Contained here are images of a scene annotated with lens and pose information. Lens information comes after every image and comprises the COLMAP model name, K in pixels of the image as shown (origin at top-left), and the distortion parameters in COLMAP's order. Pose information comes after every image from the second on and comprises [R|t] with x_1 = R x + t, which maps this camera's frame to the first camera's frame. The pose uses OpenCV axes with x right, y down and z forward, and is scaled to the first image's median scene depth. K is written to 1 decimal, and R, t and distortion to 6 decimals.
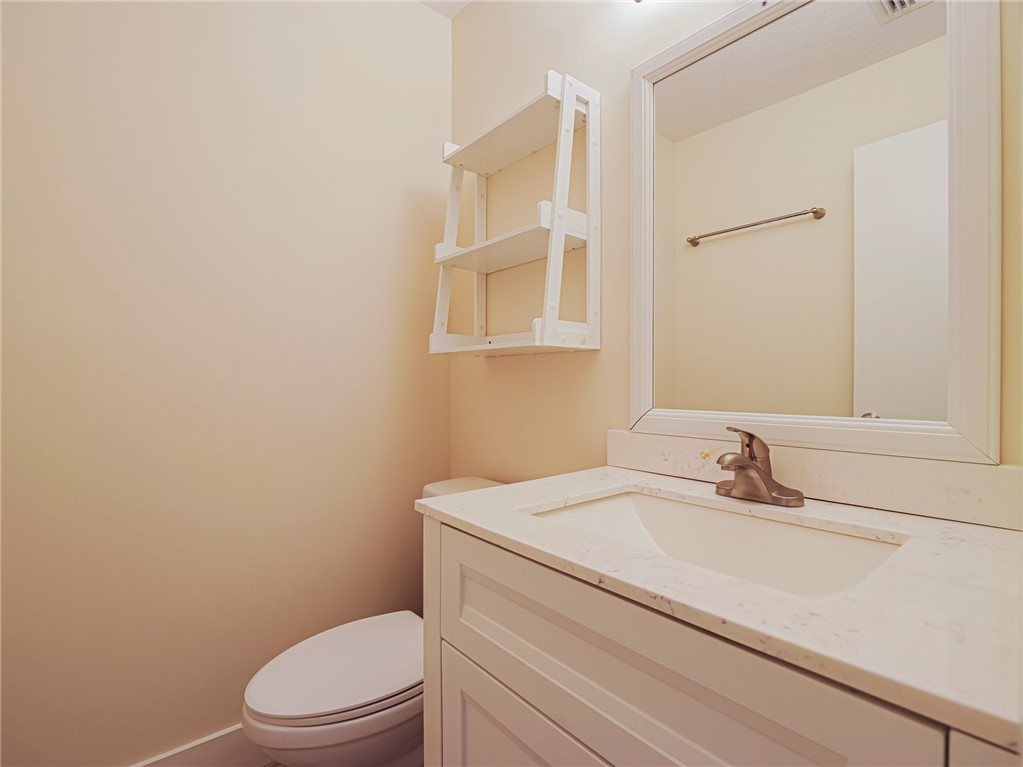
lens RADIAL K [[499.0, 0, 507.9], [0, 499.0, 383.5], [0, 0, 1]] dist [-0.014522, -0.000407]
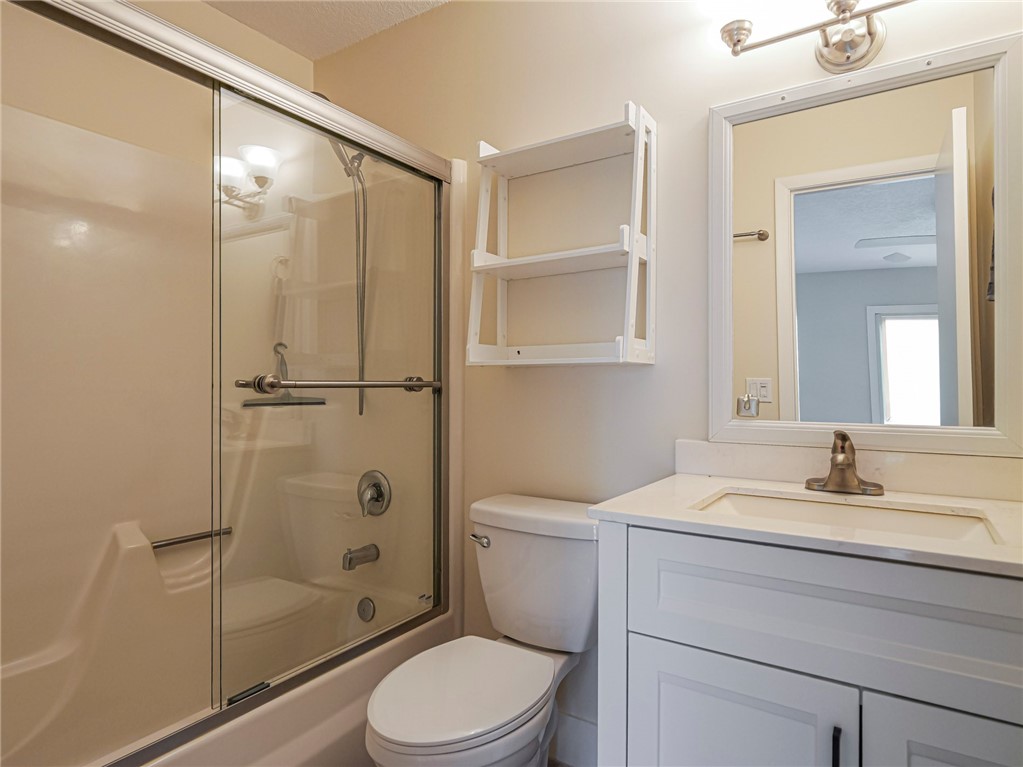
lens RADIAL K [[591.5, 0, 517.7], [0, 591.5, 379.5], [0, 0, 1]] dist [0.000517, 0.001174]
pose [[0.945540, -0.003257, 0.325489, -0.544348], [0.005691, 0.999963, -0.006525, -0.032531], [-0.325455, 0.008022, 0.945523, -0.104846]]
